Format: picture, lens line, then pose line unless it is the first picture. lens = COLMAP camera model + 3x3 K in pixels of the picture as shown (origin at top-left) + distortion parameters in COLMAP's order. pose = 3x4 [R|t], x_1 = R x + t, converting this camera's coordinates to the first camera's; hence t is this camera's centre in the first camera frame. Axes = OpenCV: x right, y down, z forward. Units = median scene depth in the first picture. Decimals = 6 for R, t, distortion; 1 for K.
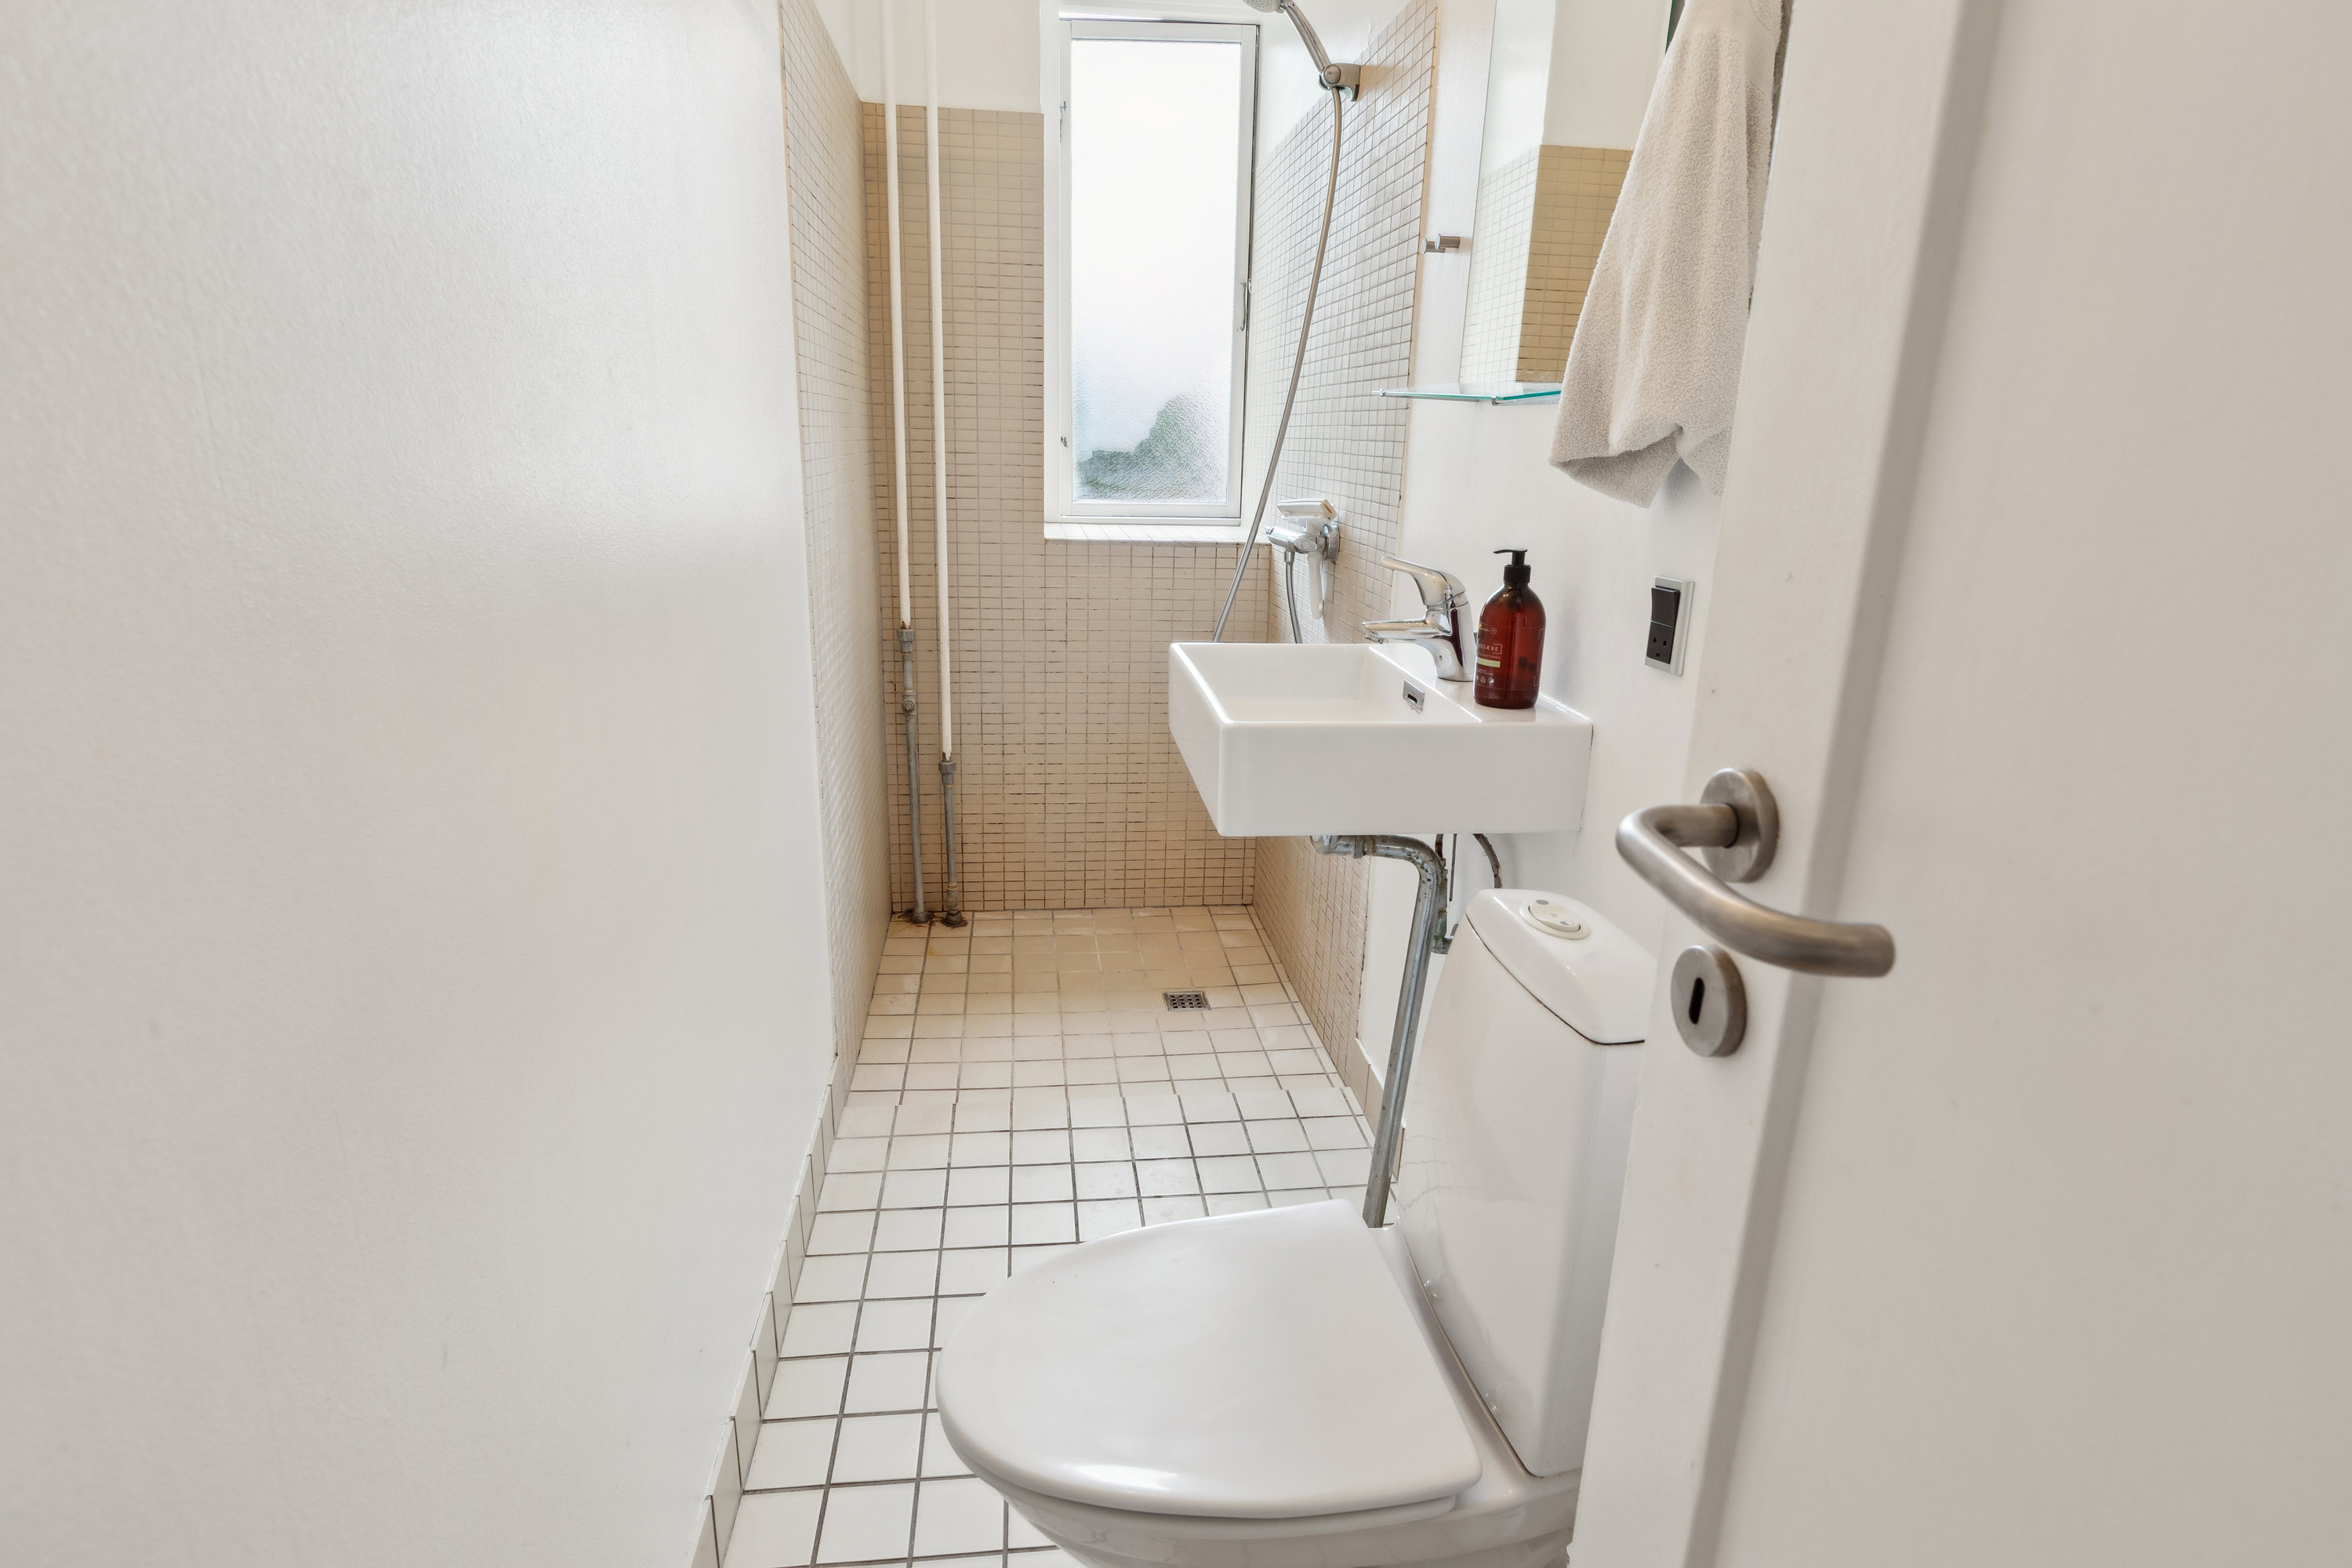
lens RADIAL K [[1206.6, 0, 1236.5], [0, 1206.6, 773.1], [0, 0, 1]] dist [0.001202, 0.015519]
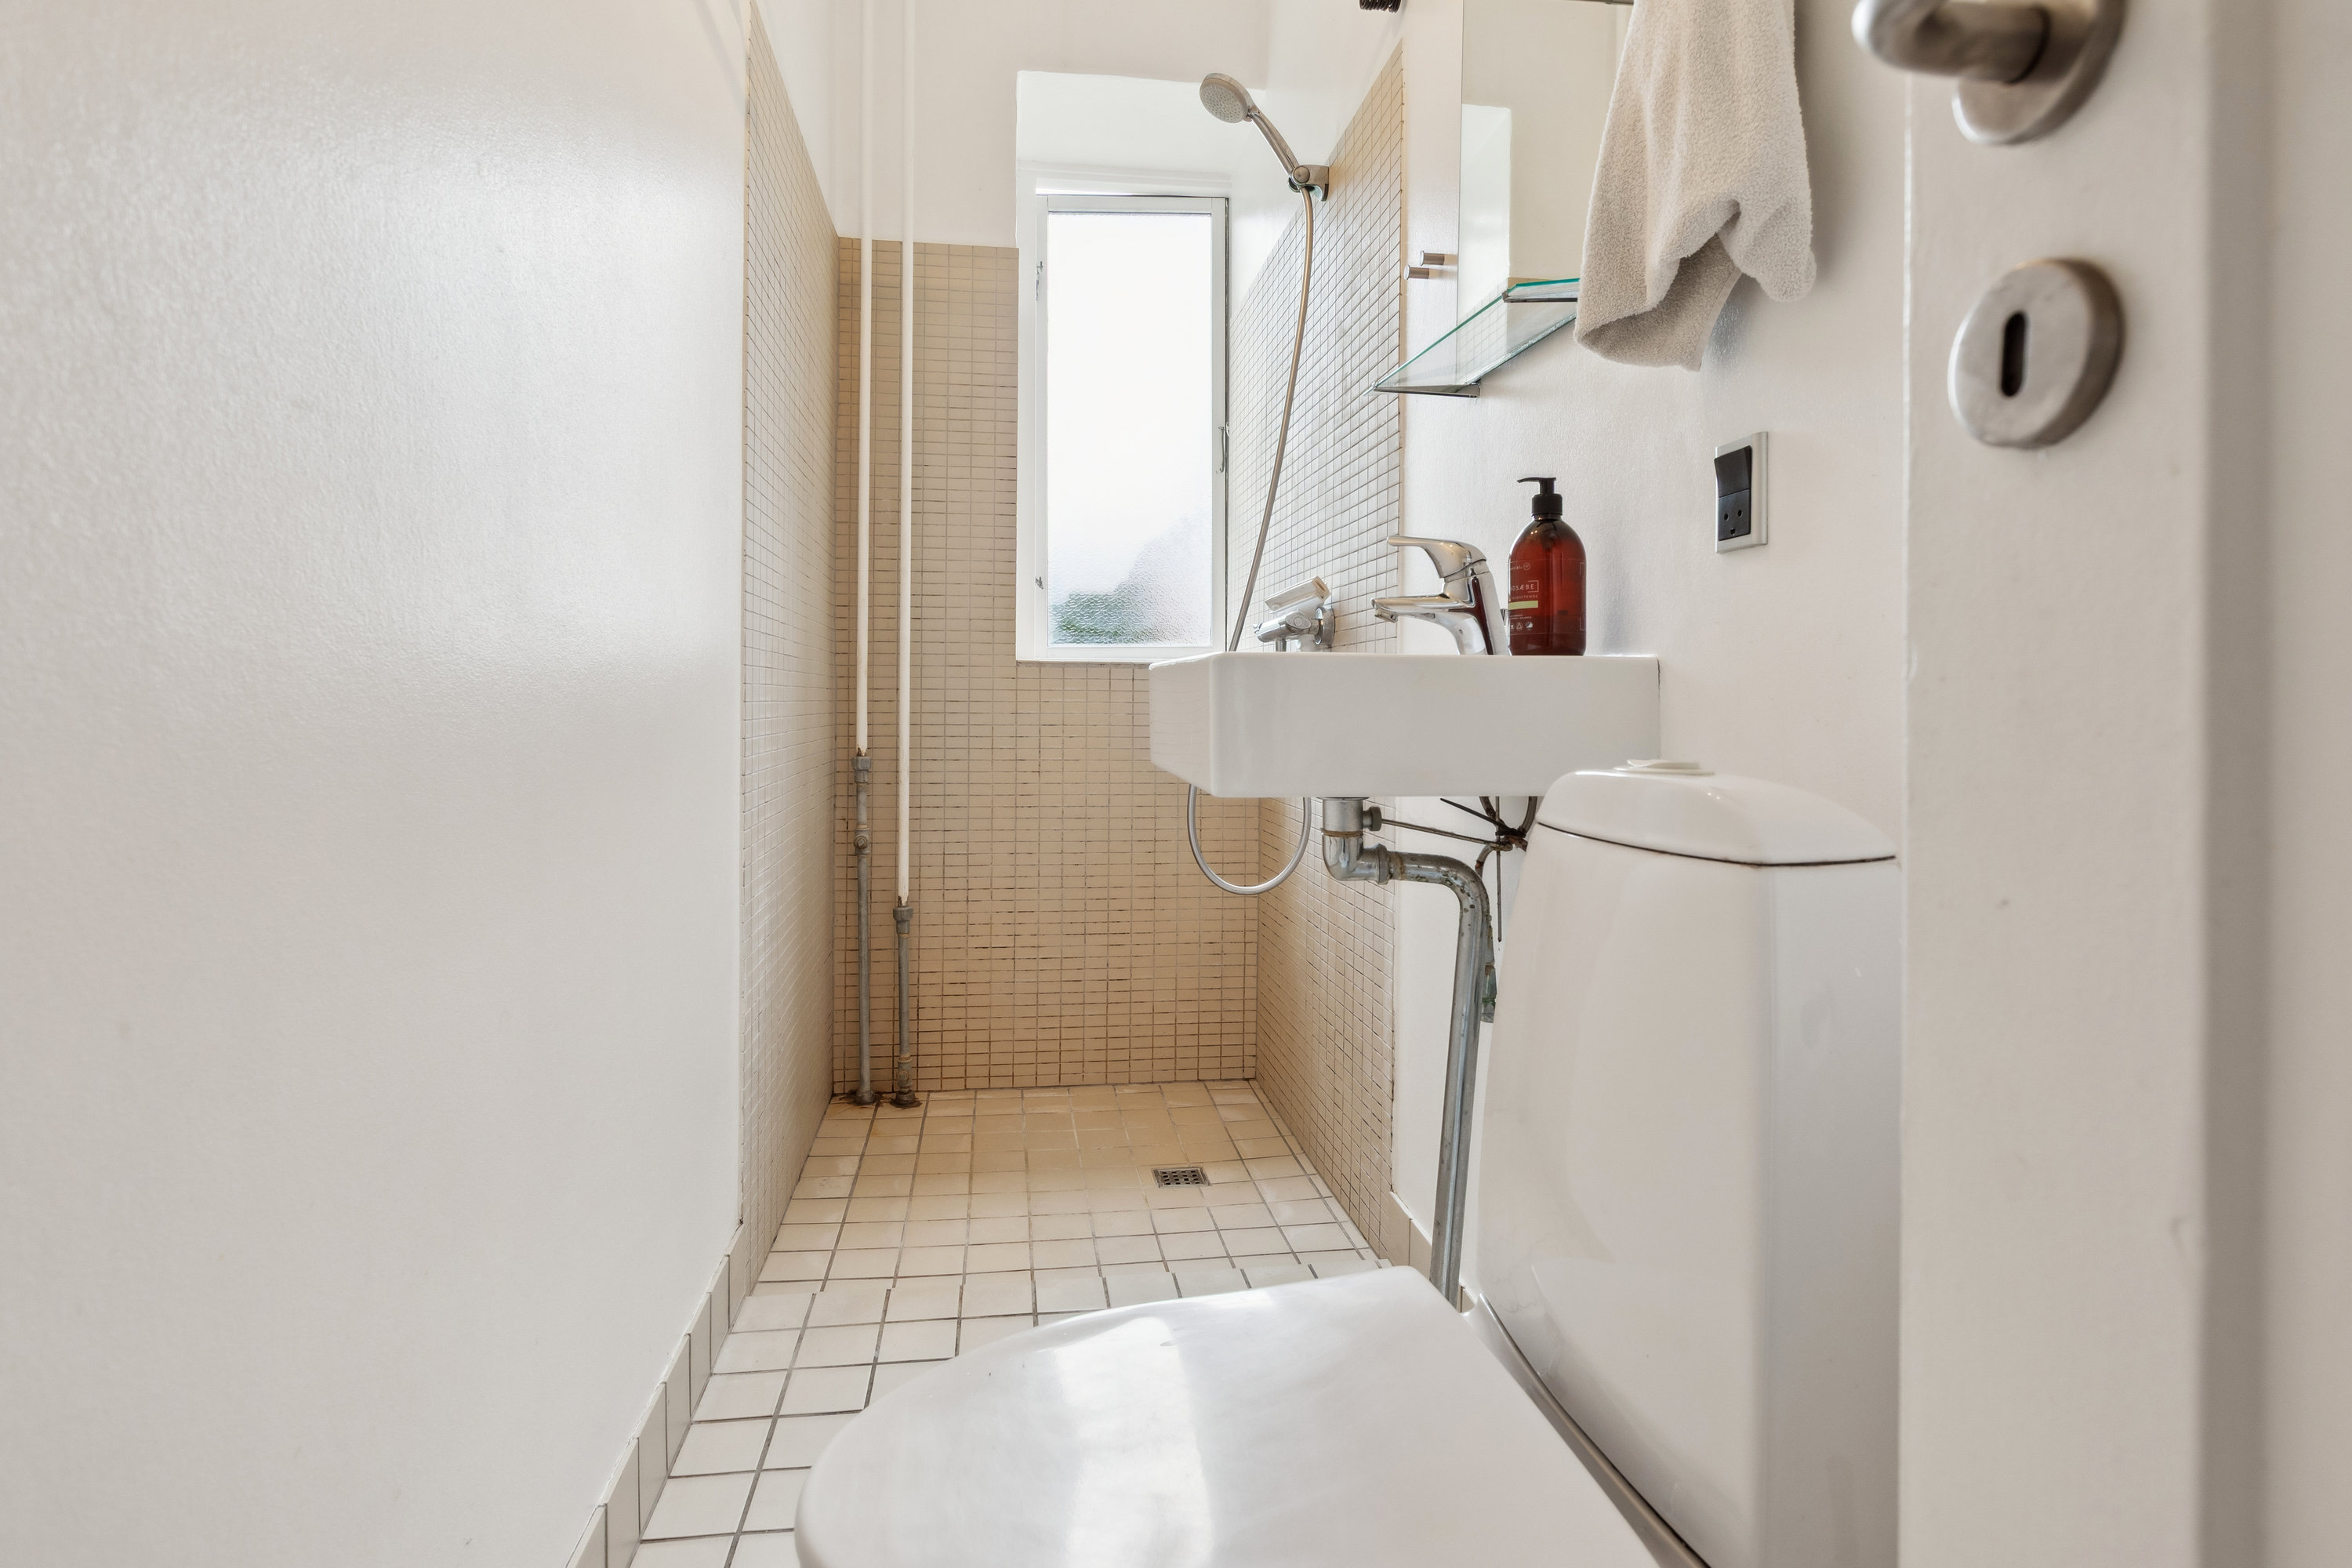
lens RADIAL K [[1206.6, 0, 1236.5], [0, 1206.6, 773.1], [0, 0, 1]] dist [0.001202, 0.015519]
pose [[0.999328, -0.034232, 0.013079, -0.004839], [0.036471, 0.963815, -0.264064, 0.143862], [-0.003567, 0.264364, 0.964416, 0.129537]]
